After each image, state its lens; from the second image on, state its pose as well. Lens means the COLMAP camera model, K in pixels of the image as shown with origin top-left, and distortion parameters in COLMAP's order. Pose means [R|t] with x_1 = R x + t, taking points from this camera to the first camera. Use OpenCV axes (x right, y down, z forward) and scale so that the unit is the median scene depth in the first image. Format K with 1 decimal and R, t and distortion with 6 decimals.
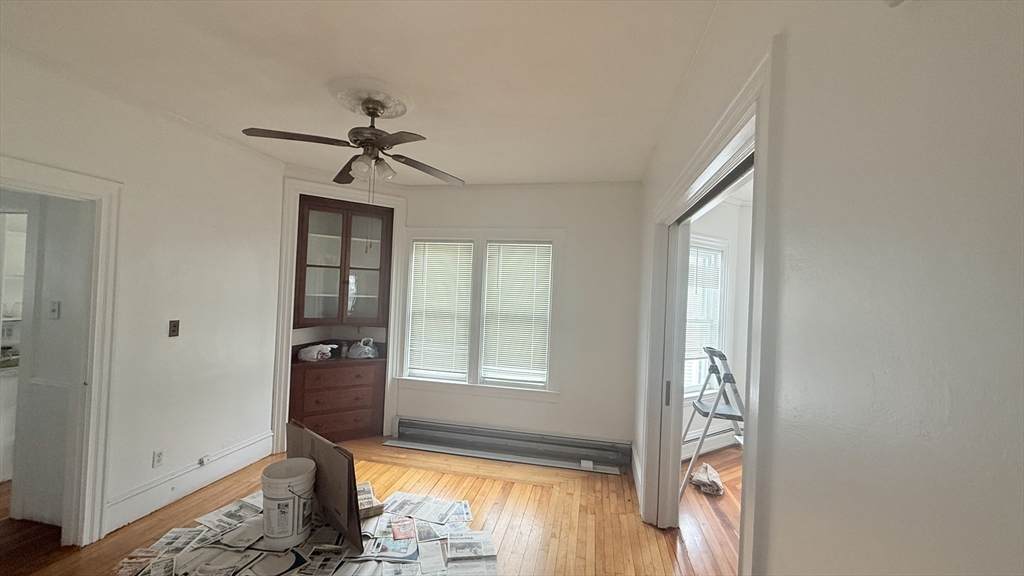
lens RADIAL K [[404.6, 0, 511.0], [0, 404.6, 286.9], [0, 0, 1]] dist [0.003528, 0.000038]
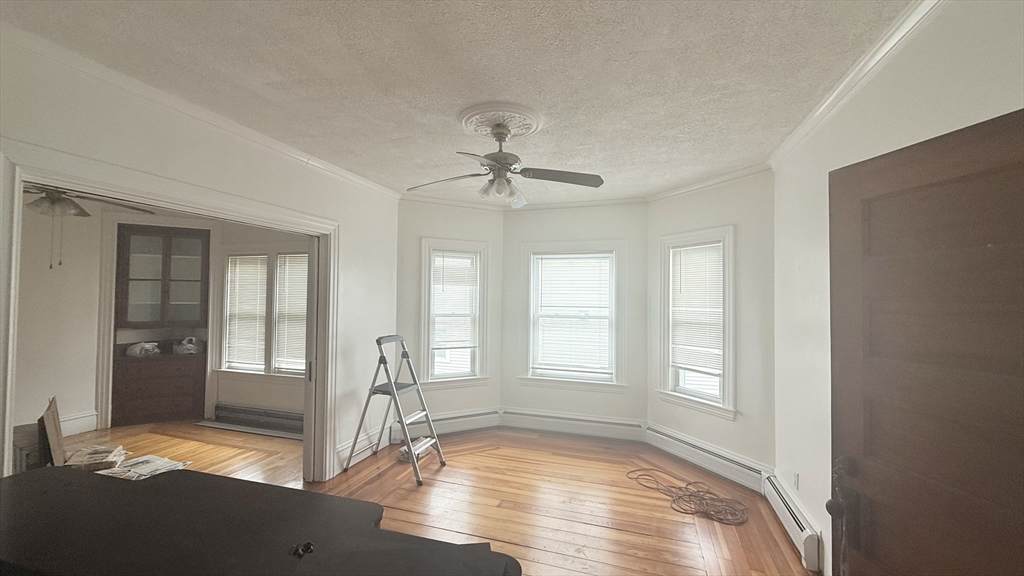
lens RADIAL K [[404.6, 0, 514.5], [0, 404.6, 290.1], [0, 0, 1]] dist [0.003528, 0.000038]
pose [[0.993258, -0.034267, -0.110740, 0.775937], [0.032695, 0.999338, -0.015983, 0.037436], [0.111214, 0.012255, 0.993721, -0.107997]]
